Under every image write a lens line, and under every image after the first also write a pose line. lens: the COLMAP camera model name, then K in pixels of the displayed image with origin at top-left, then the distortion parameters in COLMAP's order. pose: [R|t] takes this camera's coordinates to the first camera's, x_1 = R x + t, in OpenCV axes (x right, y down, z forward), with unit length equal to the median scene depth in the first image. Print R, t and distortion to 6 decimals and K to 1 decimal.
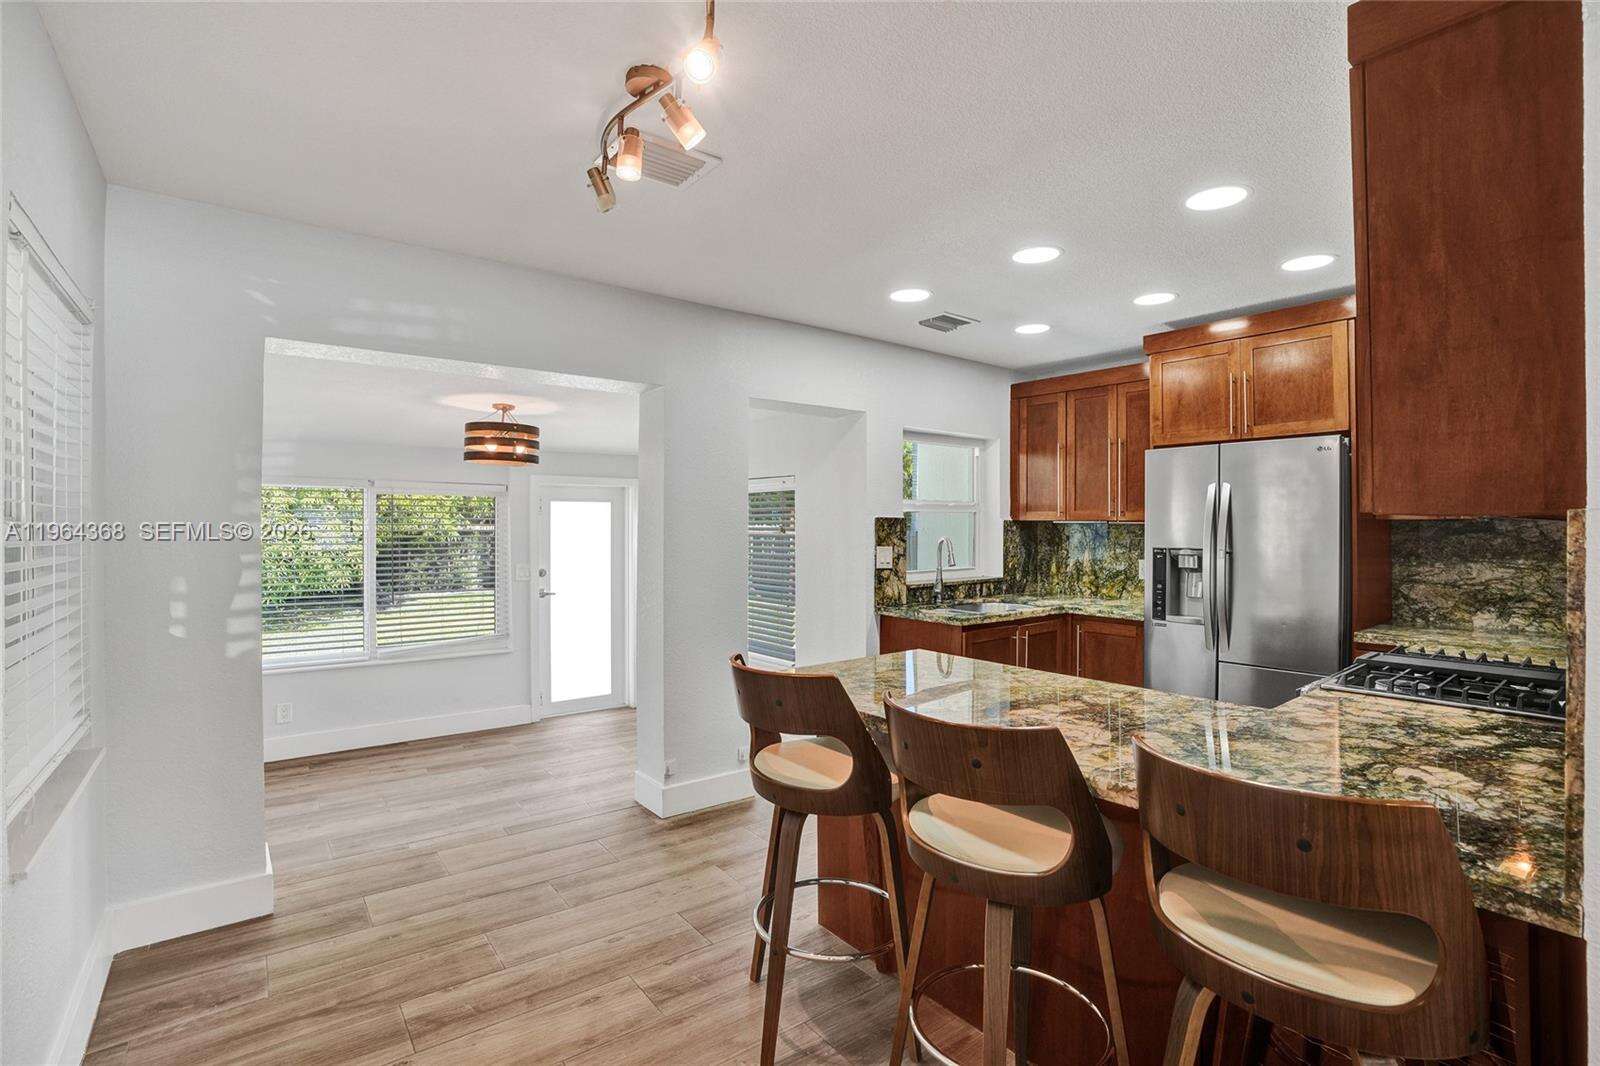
lens RADIAL K [[745.2, 0, 811.6], [0, 745.2, 520.6], [0, 0, 1]] dist [-0.060824, 0.022037]
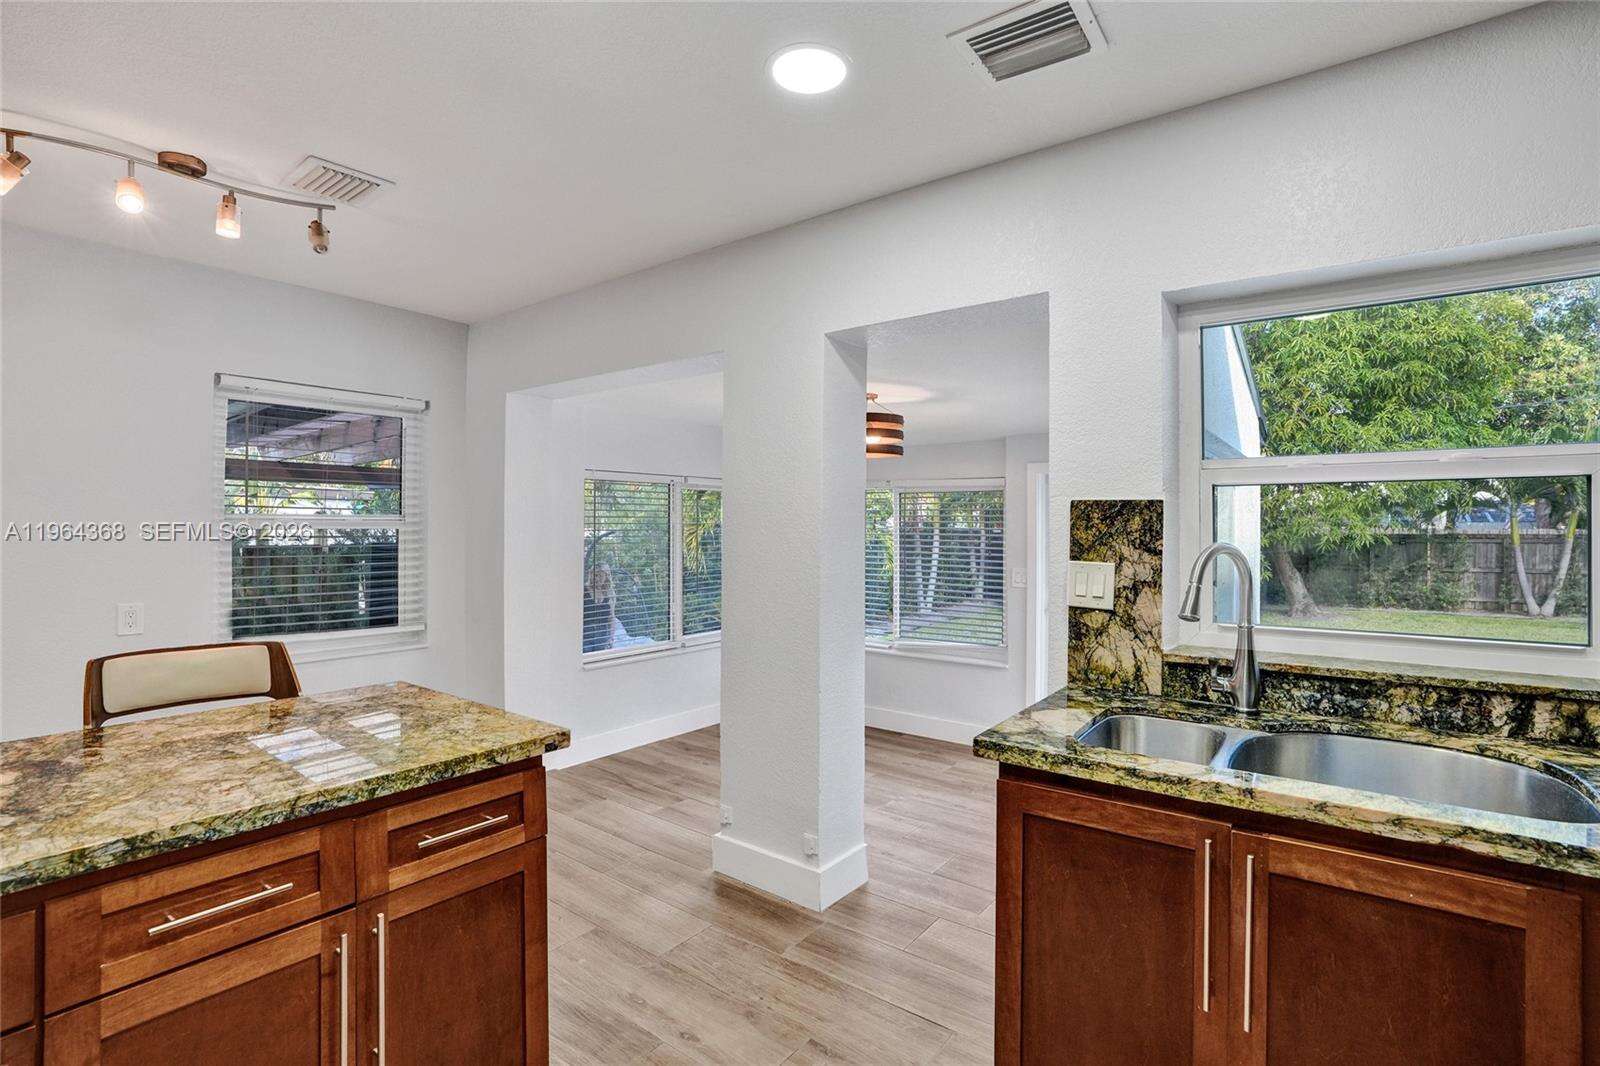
lens RADIAL K [[745.2, 0, 804.6], [0, 745.2, 520.2], [0, 0, 1]] dist [-0.060824, 0.022037]
pose [[0.253802, -0.011339, -0.967190, 0.507695], [0.003504, 0.999936, -0.010803, 0.012825], [0.967250, -0.000647, 0.253825, 0.708059]]
